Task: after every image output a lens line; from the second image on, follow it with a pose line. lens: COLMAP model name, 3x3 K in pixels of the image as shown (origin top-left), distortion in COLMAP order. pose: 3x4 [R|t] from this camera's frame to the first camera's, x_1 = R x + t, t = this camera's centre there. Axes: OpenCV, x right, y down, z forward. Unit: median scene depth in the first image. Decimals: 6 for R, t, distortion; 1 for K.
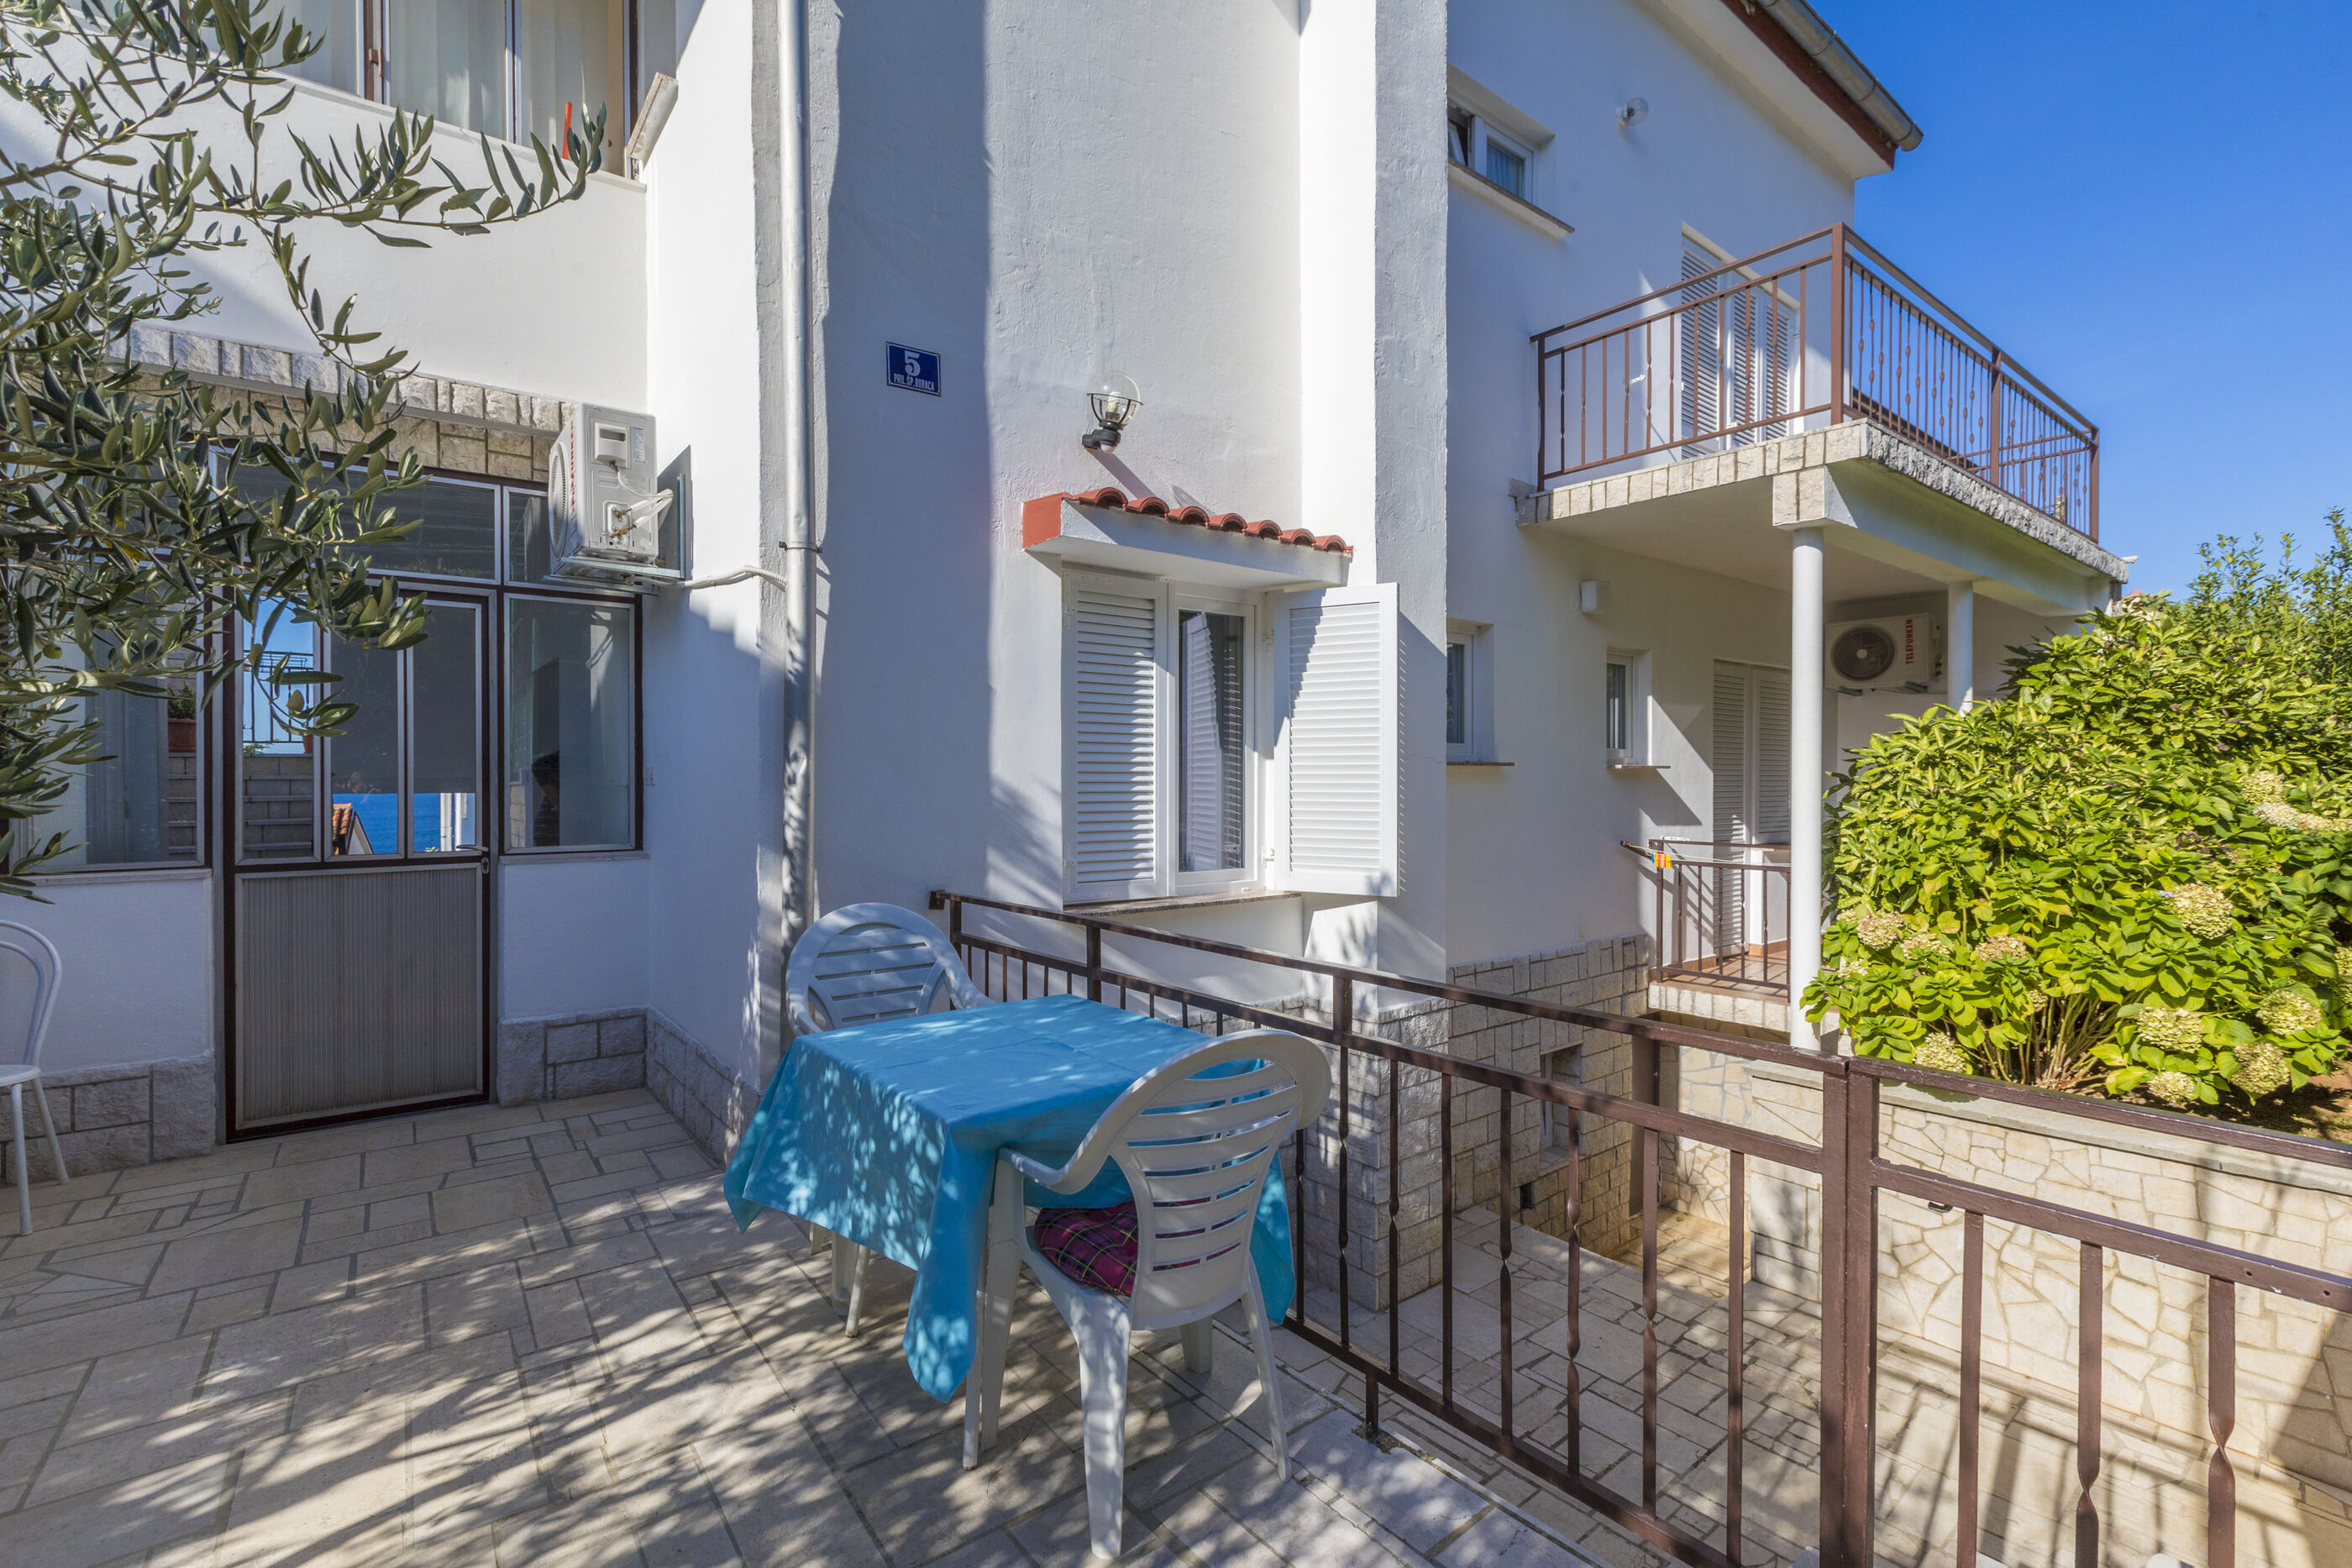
lens RADIAL K [[1046.8, 0, 1154.6], [0, 1046.8, 784.0], [0, 0, 1]] dist [0.001145, -0.000329]
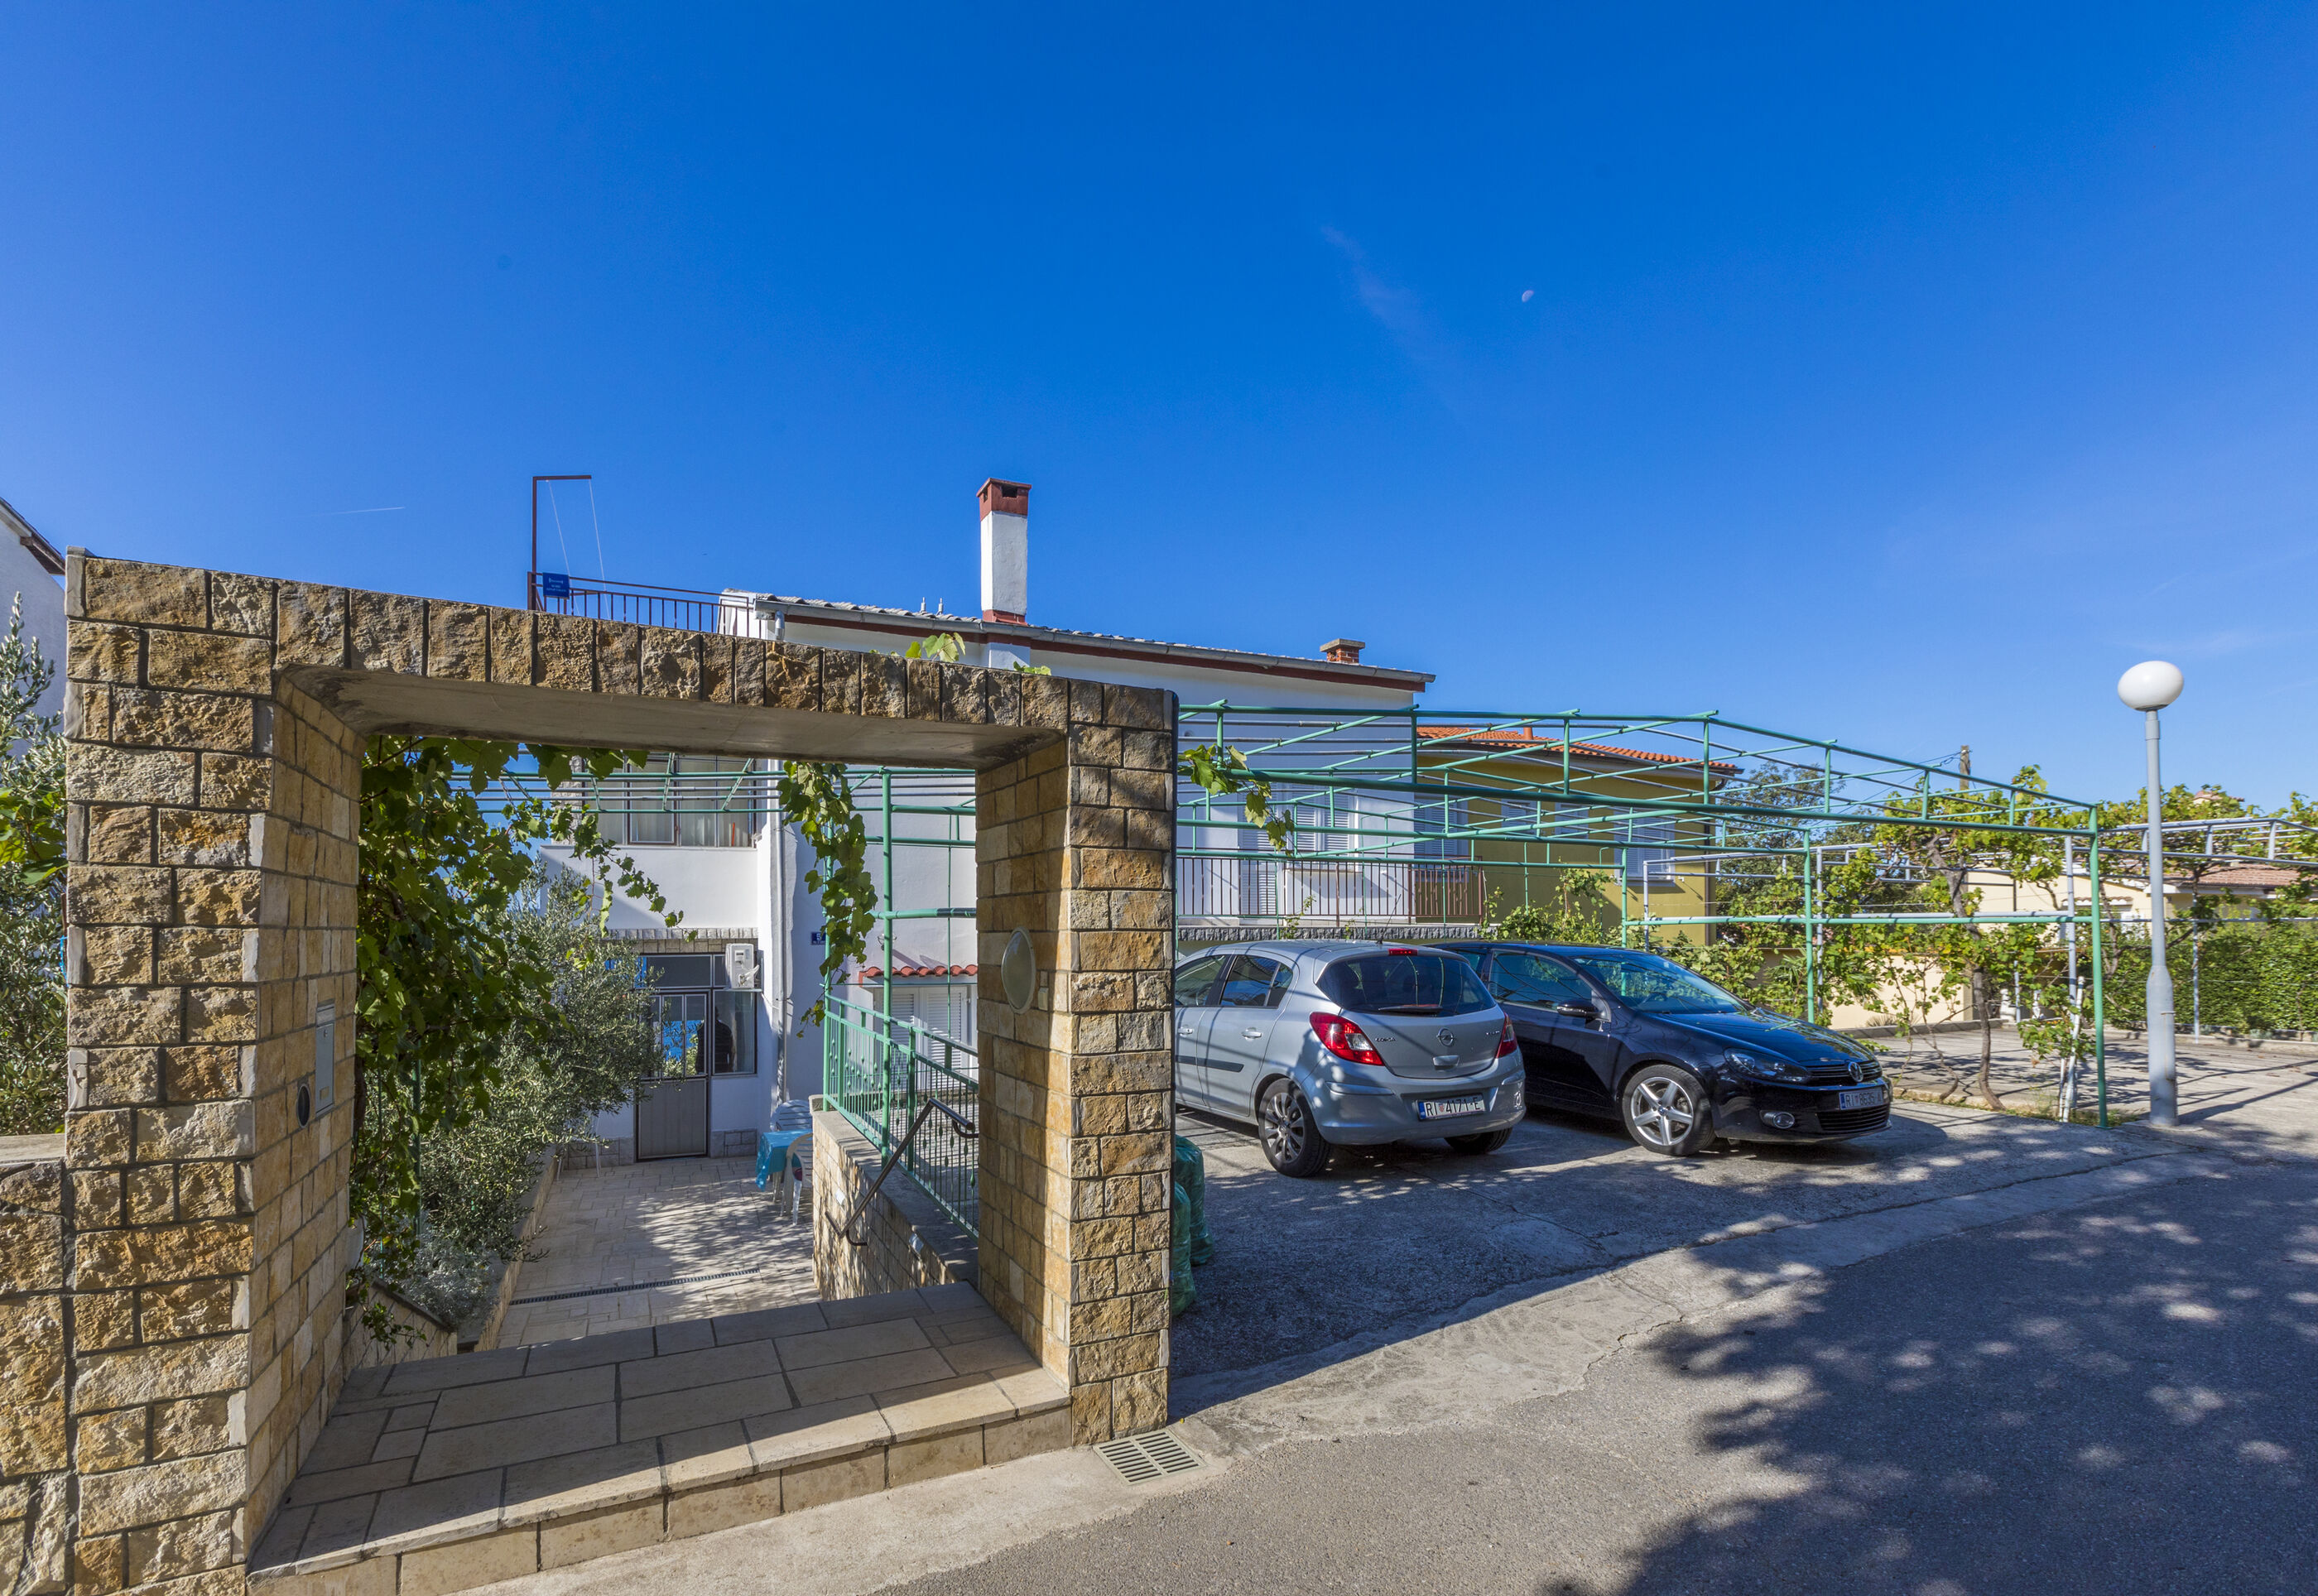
lens RADIAL K [[1078.3, 0, 1164.5], [0, 1078.3, 915.5], [0, 0, 1]] dist [-0.001878, -0.012936]
pose [[0.979809, -0.002081, -0.199927, 1.533276], [-0.000764, 0.999900, -0.014153, -0.420599], [0.199937, 0.014020, 0.979709, -2.148275]]
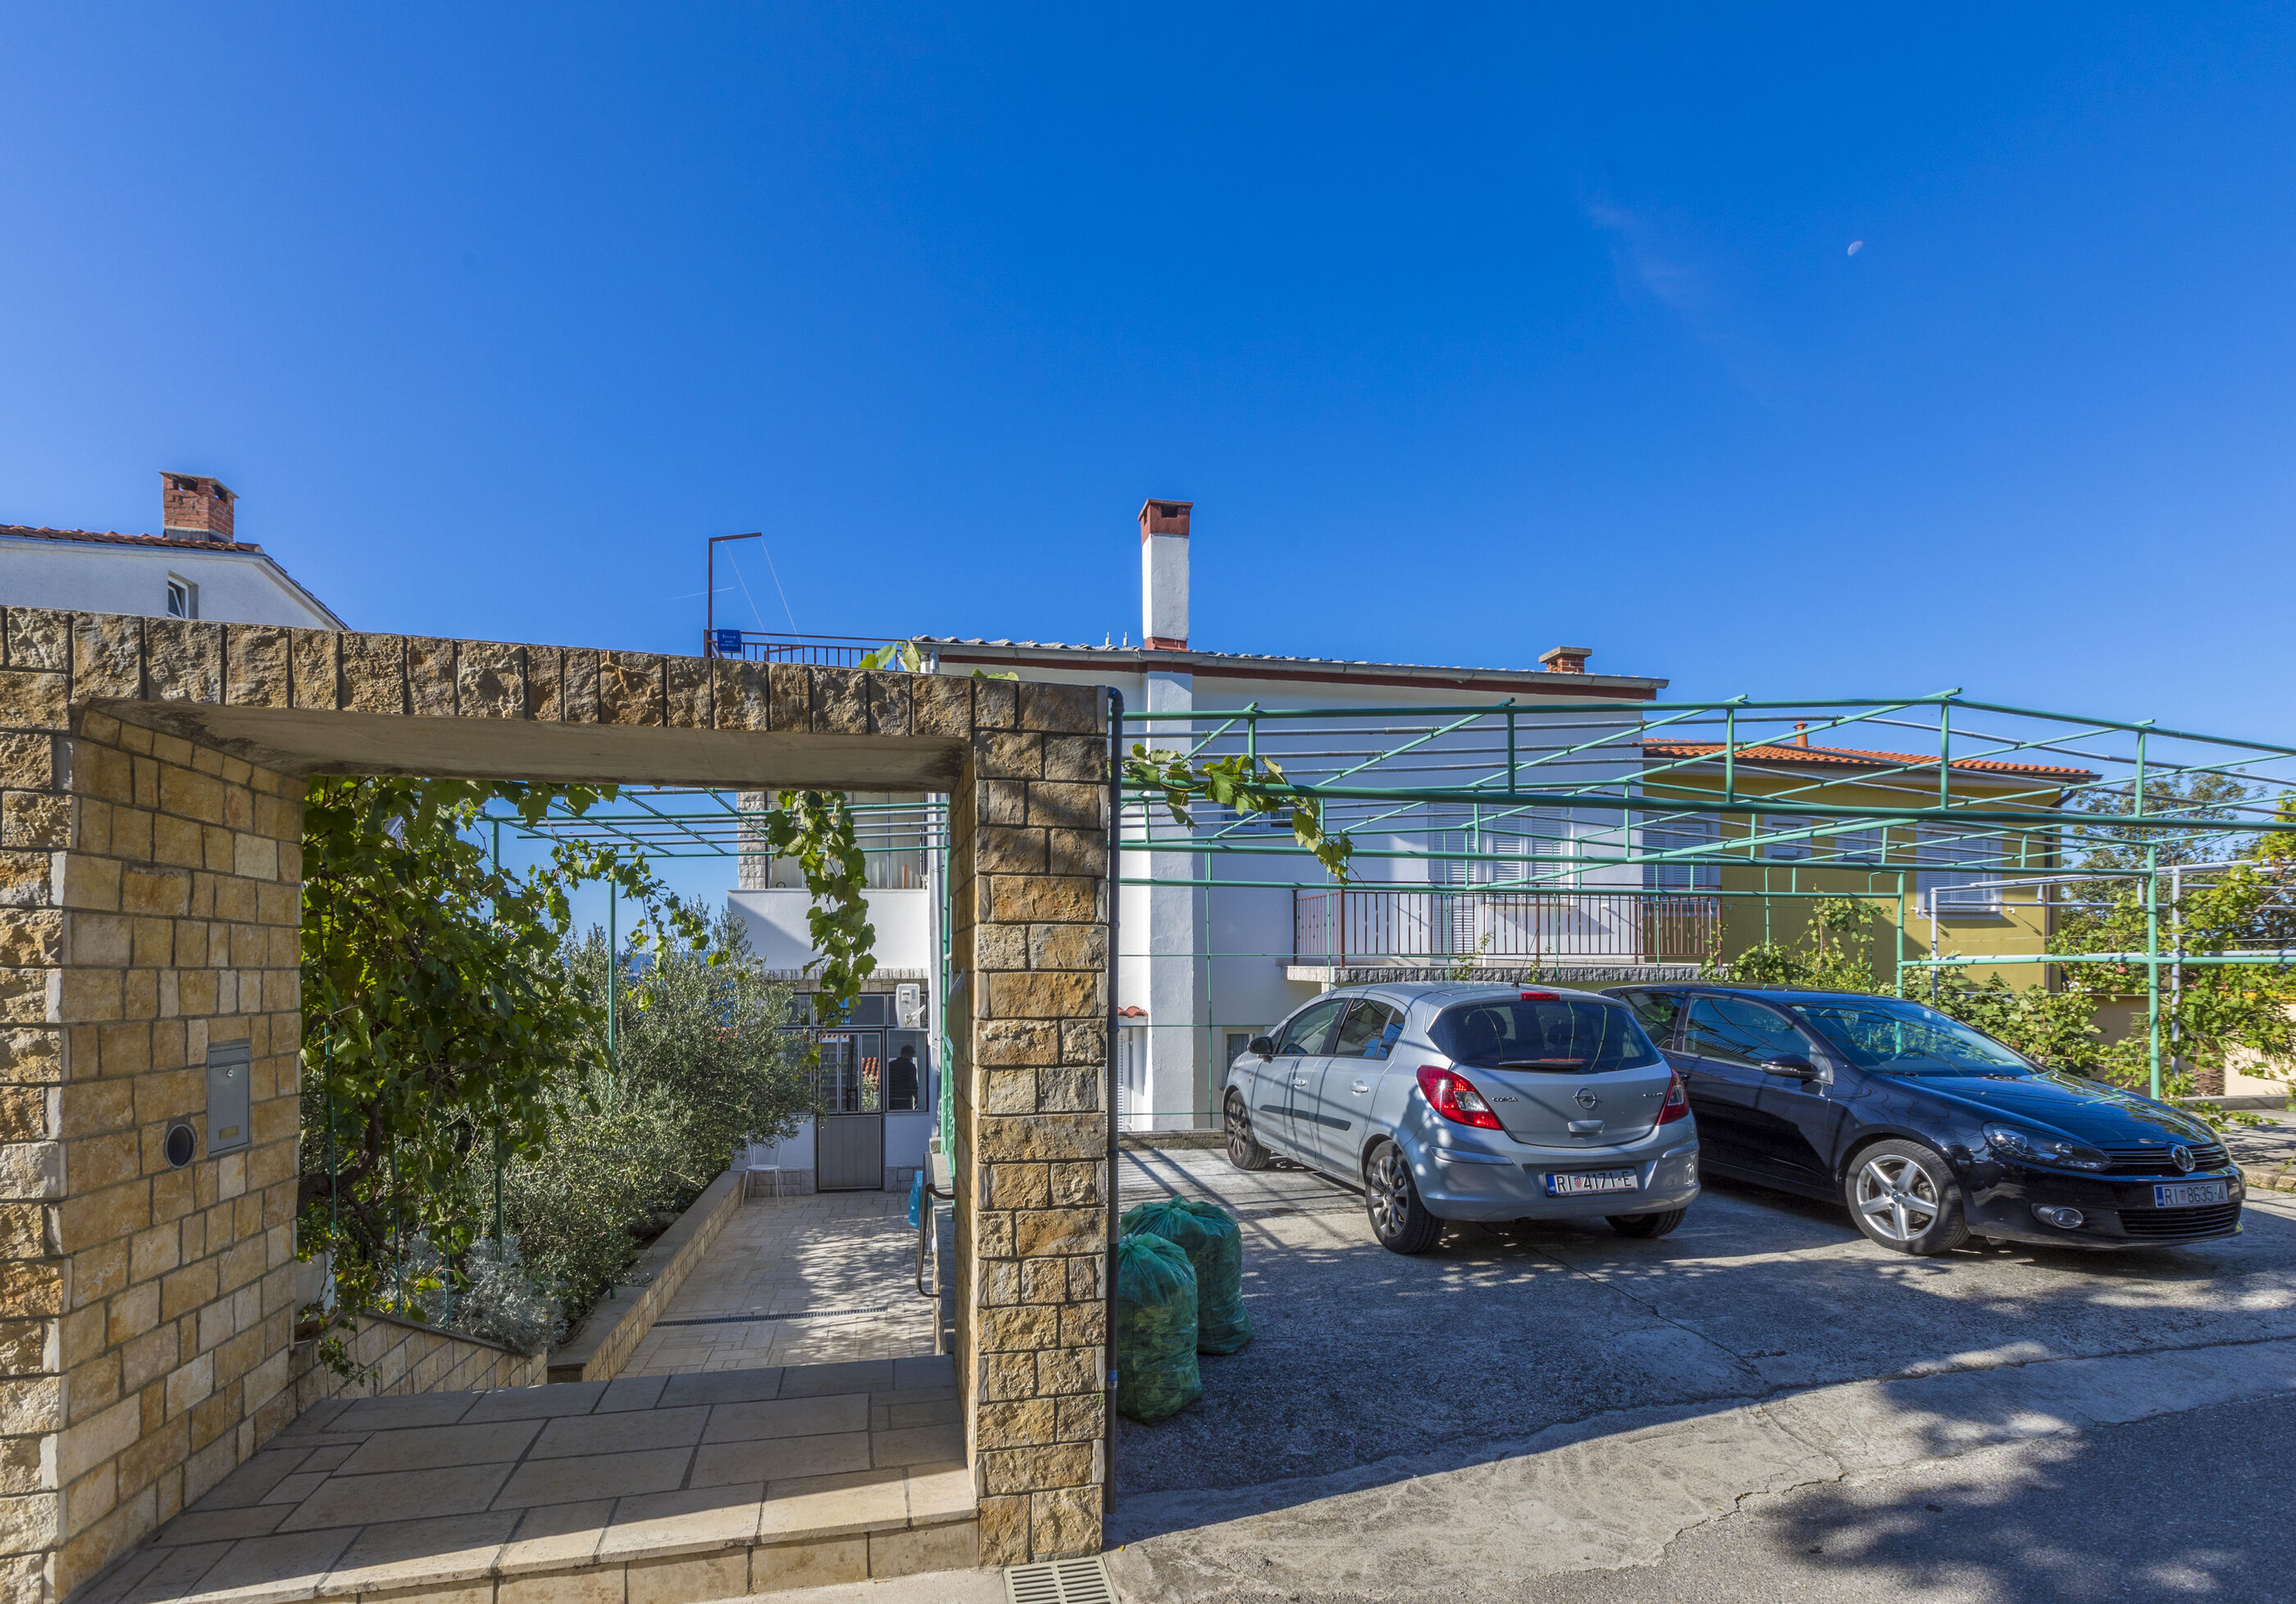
lens RADIAL K [[1090.1, 0, 1149.9], [0, 1090.1, 972.7], [0, 0, 1]] dist [0.002801, -0.007693]
pose [[0.904771, 0.002162, -0.425892, 1.748994], [-0.001661, 0.999997, 0.001548, -0.421151], [0.425894, -0.000694, 0.904773, -1.910329]]
